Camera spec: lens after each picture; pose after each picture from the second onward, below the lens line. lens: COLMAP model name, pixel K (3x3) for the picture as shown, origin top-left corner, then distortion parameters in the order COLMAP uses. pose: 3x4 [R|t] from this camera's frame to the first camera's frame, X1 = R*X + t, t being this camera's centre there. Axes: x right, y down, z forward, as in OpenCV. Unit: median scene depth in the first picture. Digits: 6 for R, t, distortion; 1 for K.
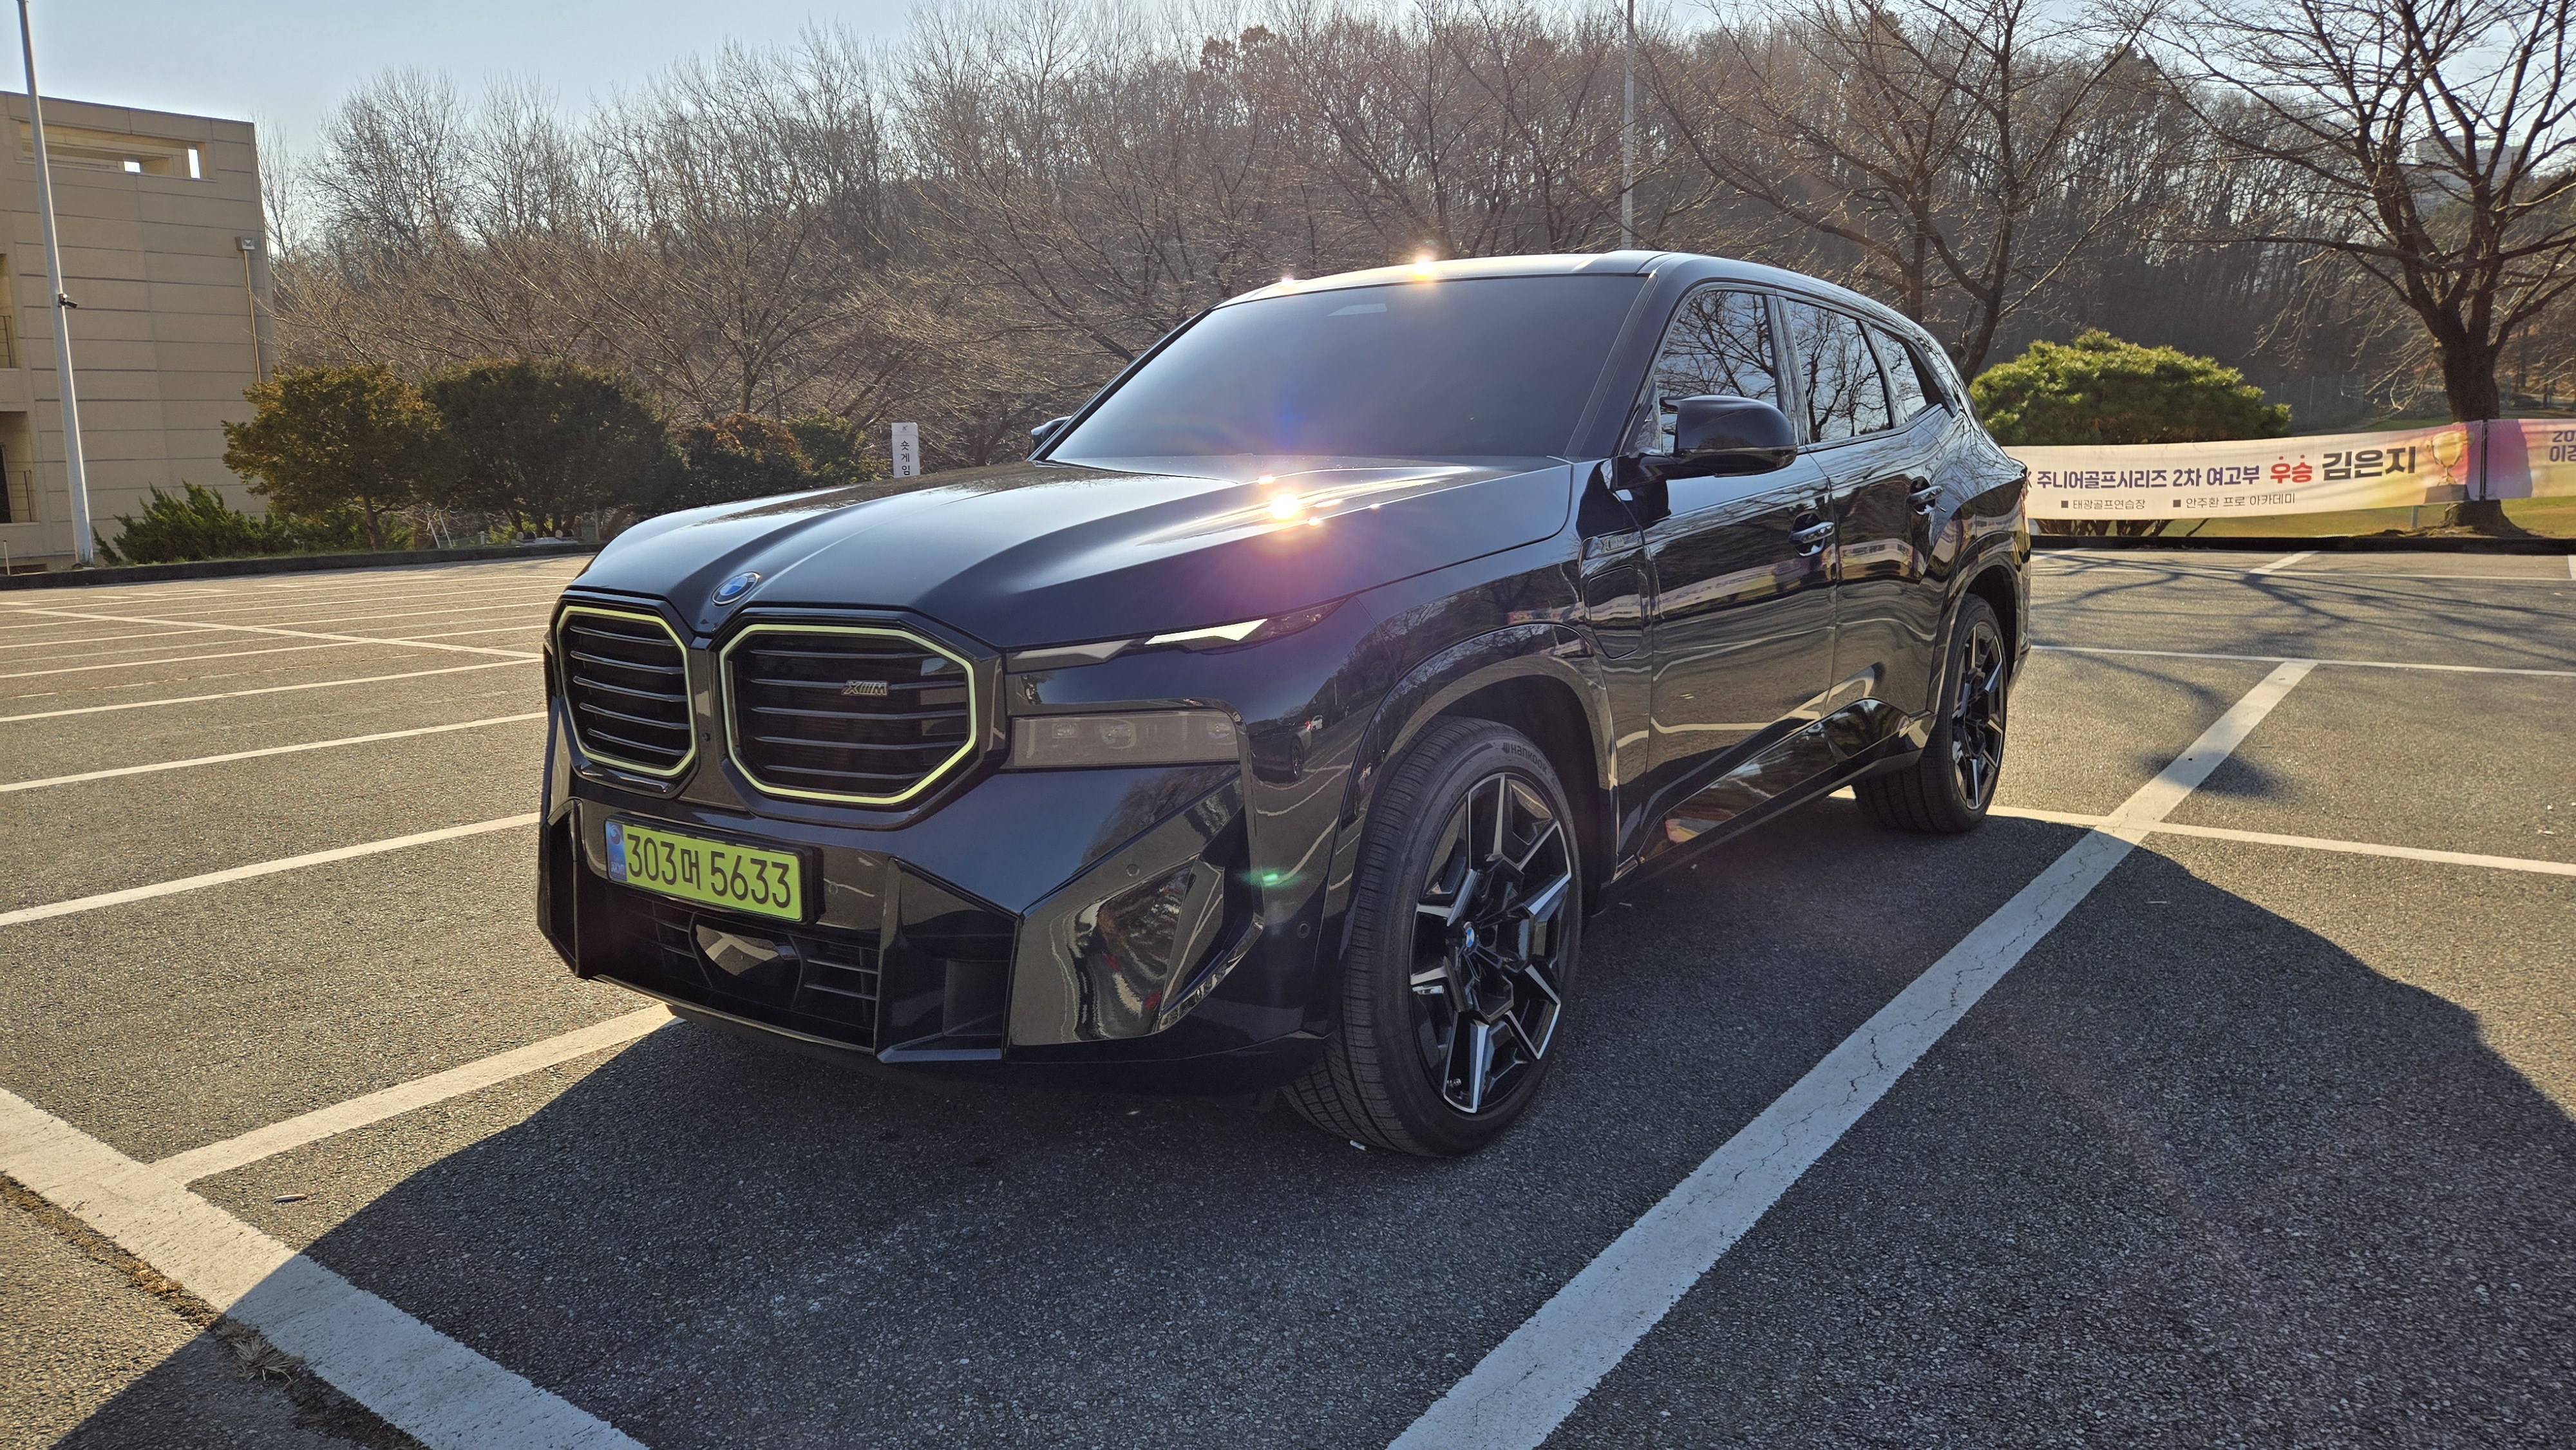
lens RADIAL K [[1699.4, 0, 1273.3], [0, 1699.4, 723.3], [0, 0, 1]] dist [0.069574, -0.000275]
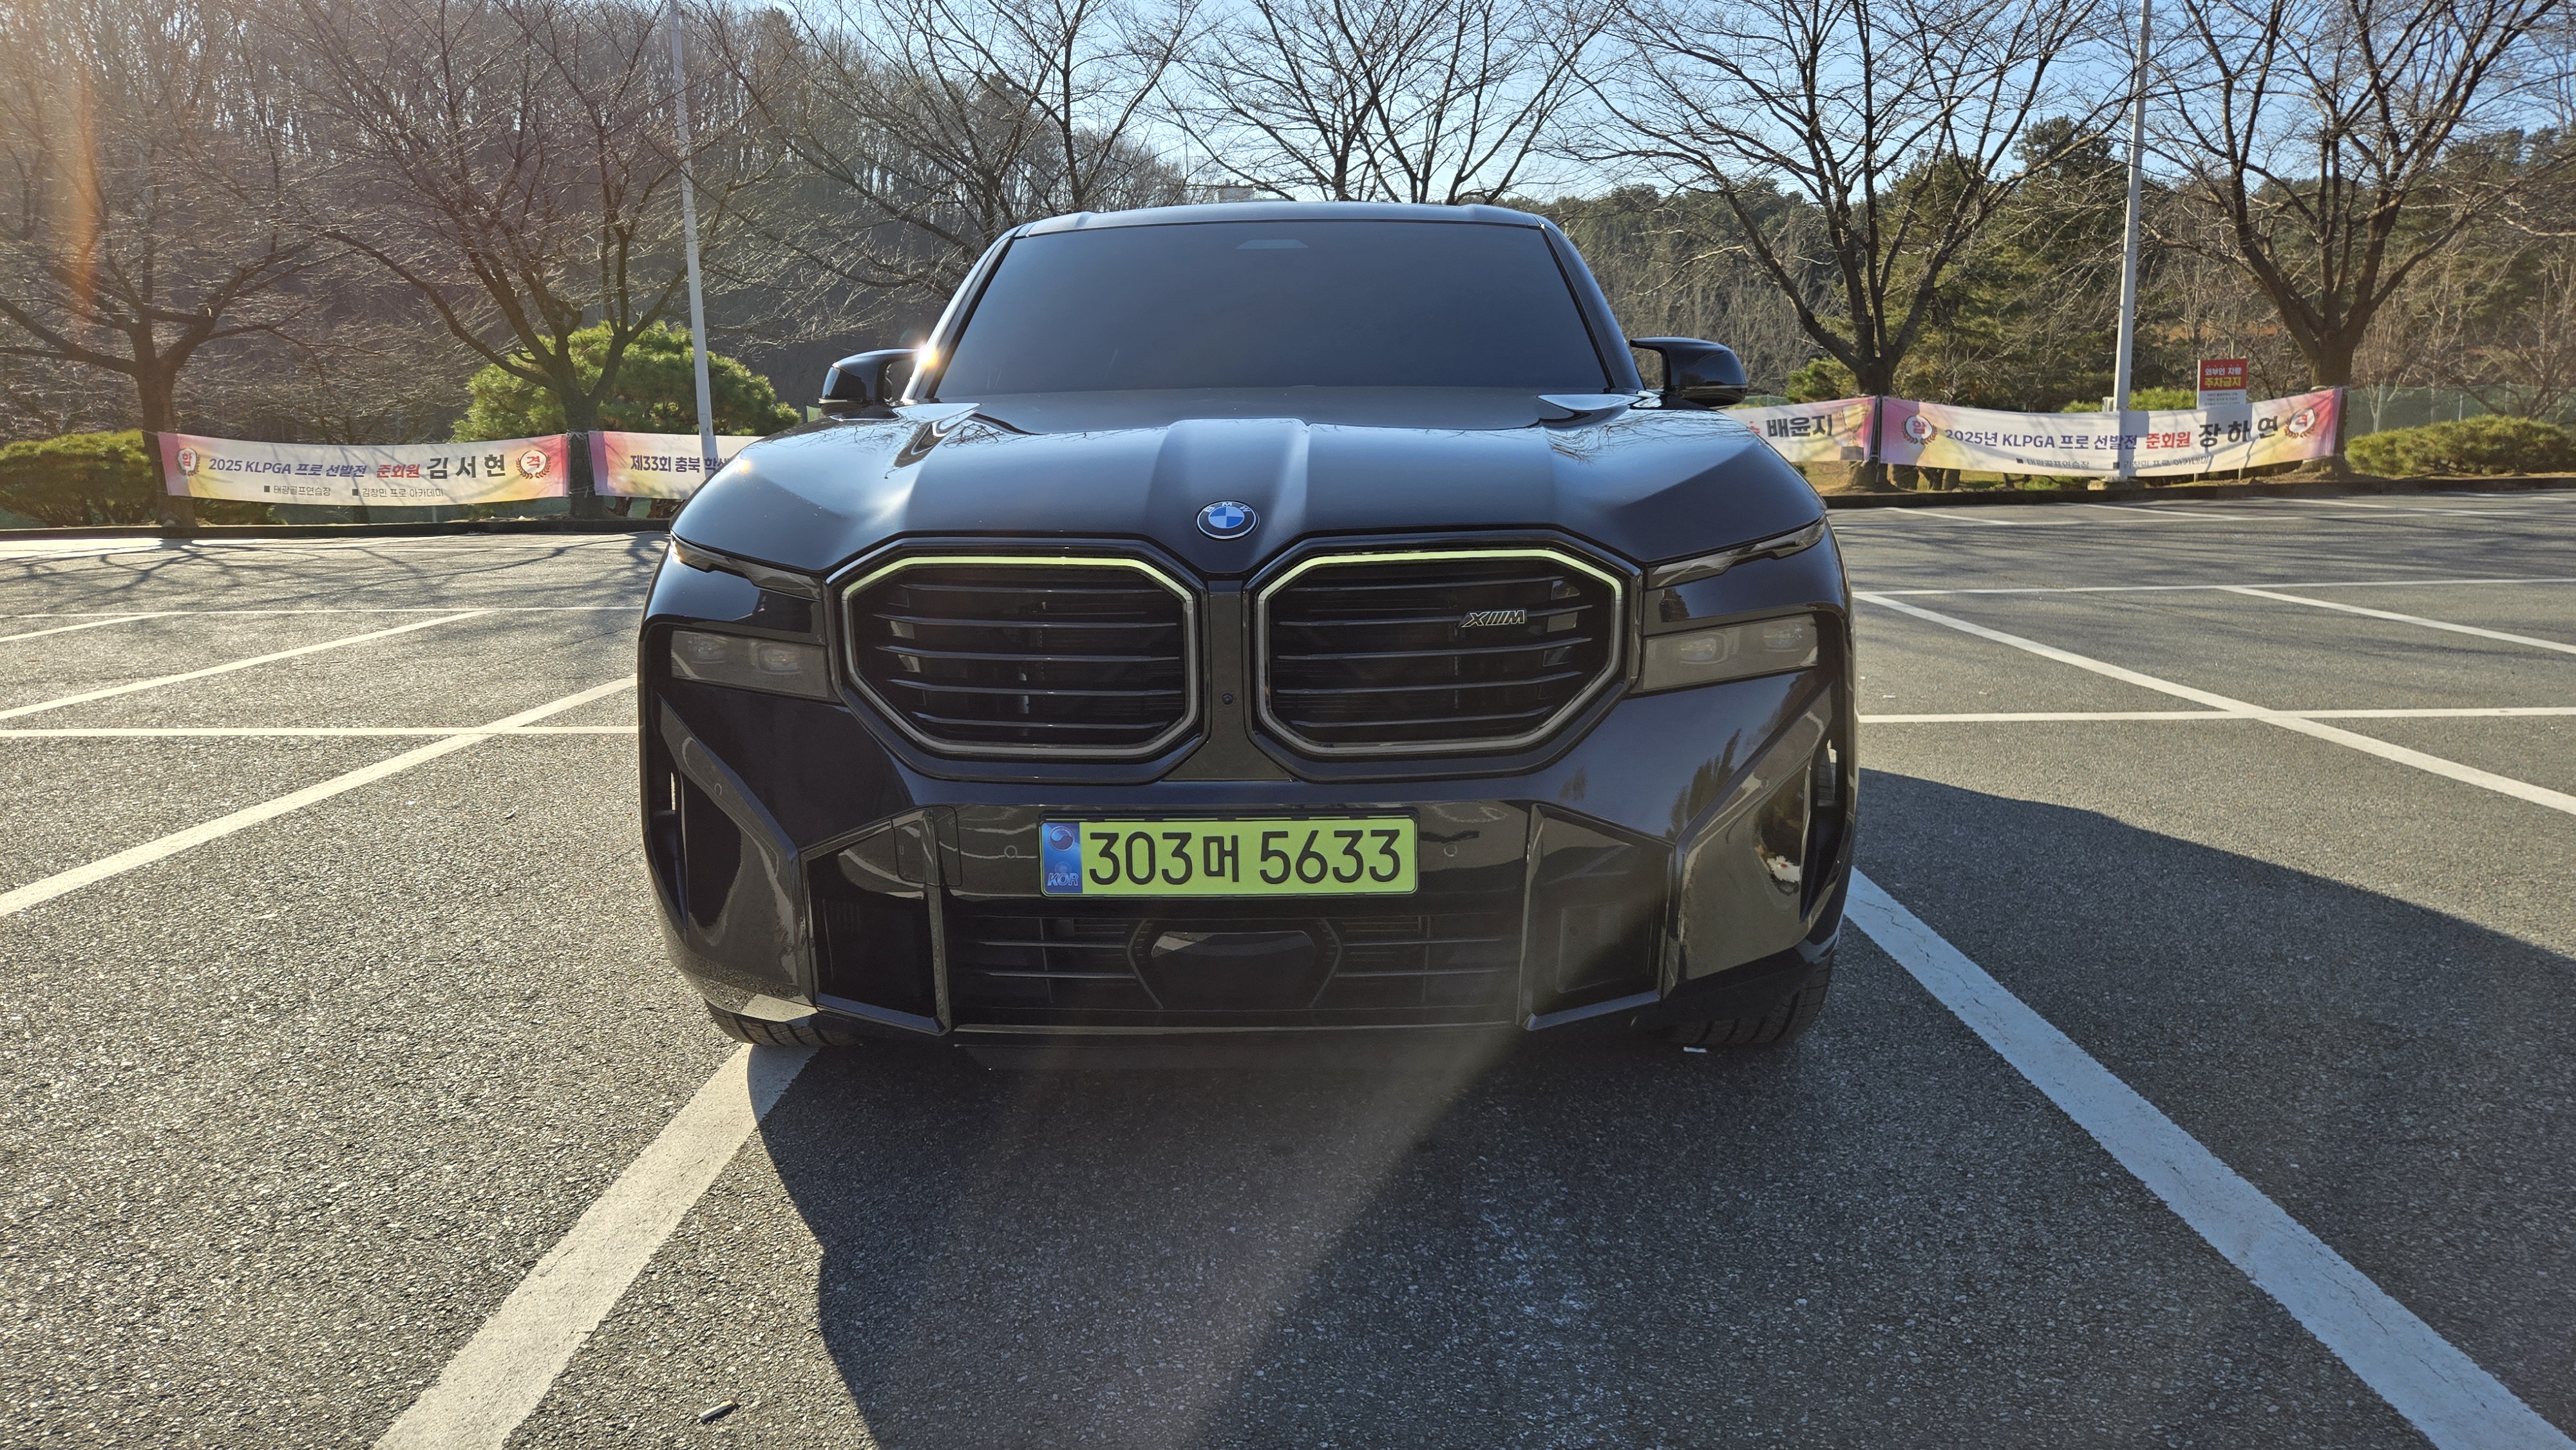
lens RADIAL K [[1699.4, 0, 1273.3], [0, 1699.4, 723.3], [0, 0, 1]] dist [0.069574, -0.000275]
pose [[0.821052, -0.090835, 0.563580, -0.783836], [0.089989, 0.995510, 0.029350, -0.002170], [-0.563715, 0.026618, 0.825540, 0.309526]]
